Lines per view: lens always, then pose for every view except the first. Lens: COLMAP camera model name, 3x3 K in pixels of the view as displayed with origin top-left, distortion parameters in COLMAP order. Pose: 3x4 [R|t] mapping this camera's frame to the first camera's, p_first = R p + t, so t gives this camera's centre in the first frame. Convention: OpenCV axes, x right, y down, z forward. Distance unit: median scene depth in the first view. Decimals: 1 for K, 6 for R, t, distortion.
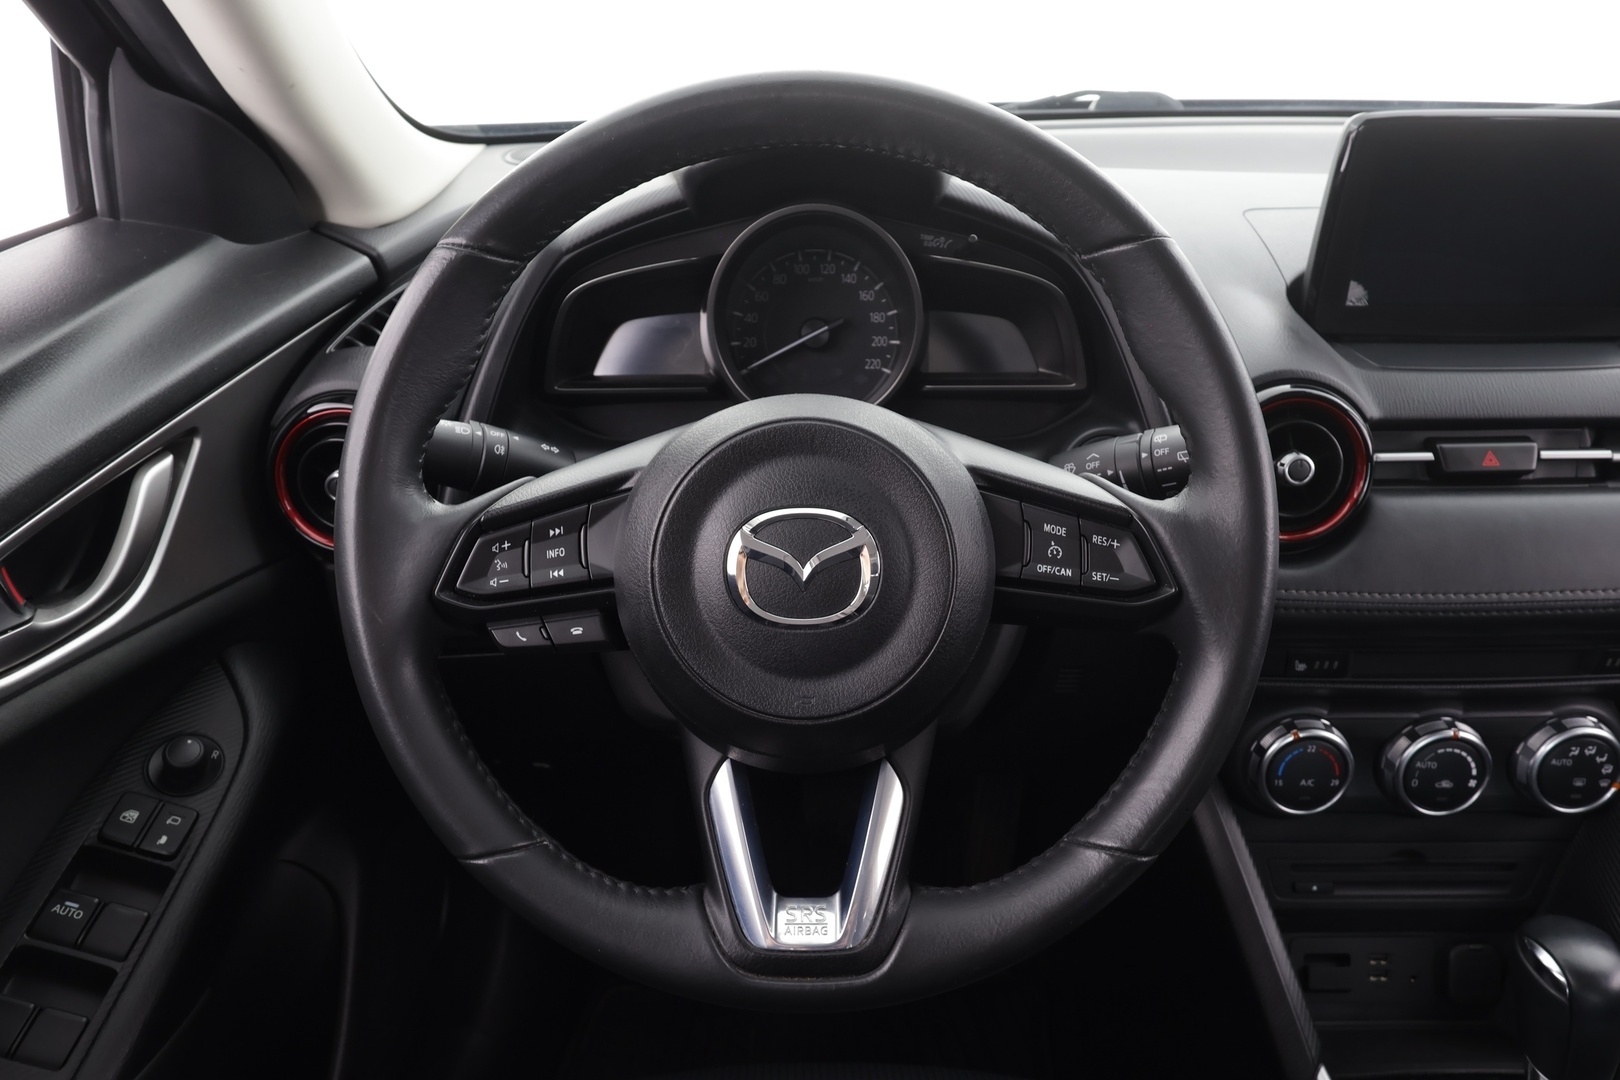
lens RADIAL K [[1190.8, 0, 807.9], [0, 1190.8, 560.9], [0, 0, 1]] dist [0.007316, 0.004088]
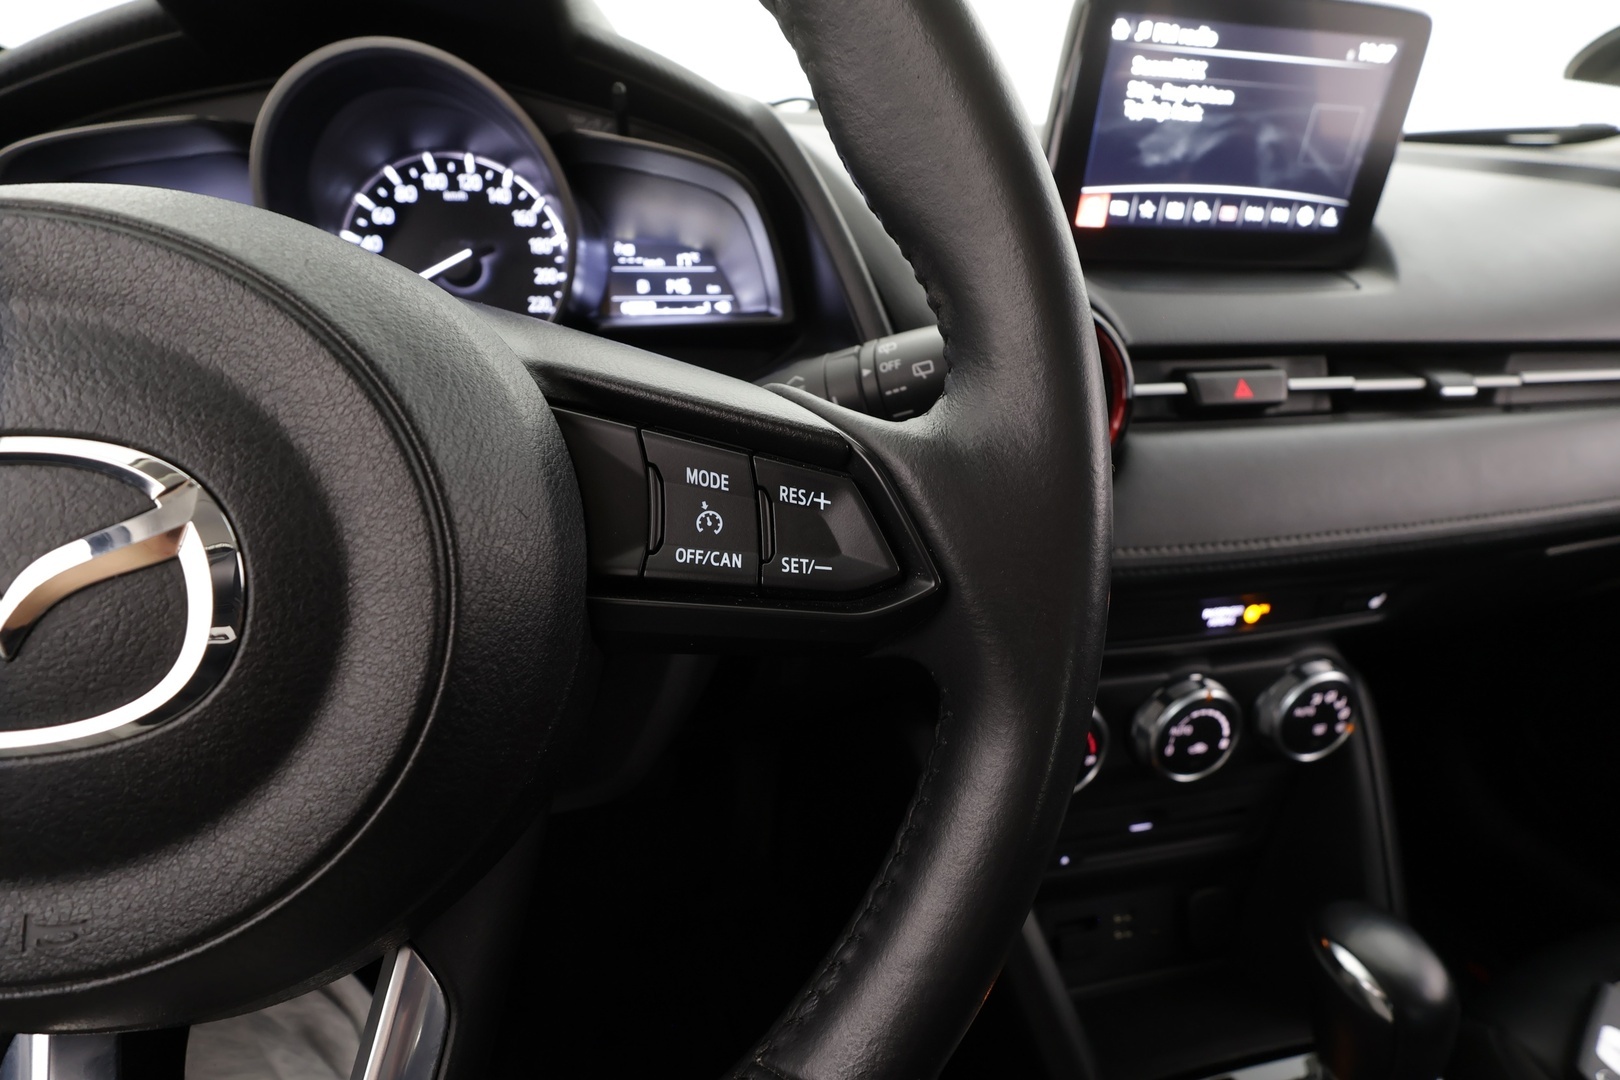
lens RADIAL K [[754.3, 0, 810.0], [0, 754.3, 540.0], [0, 0, 1]] dist [0.000234, -0.000002]
pose [[0.979395, -0.060264, 0.192752, 0.158761], [0.057897, 0.998162, 0.017897, -0.002626], [-0.193476, -0.006368, 0.981084, 0.570787]]
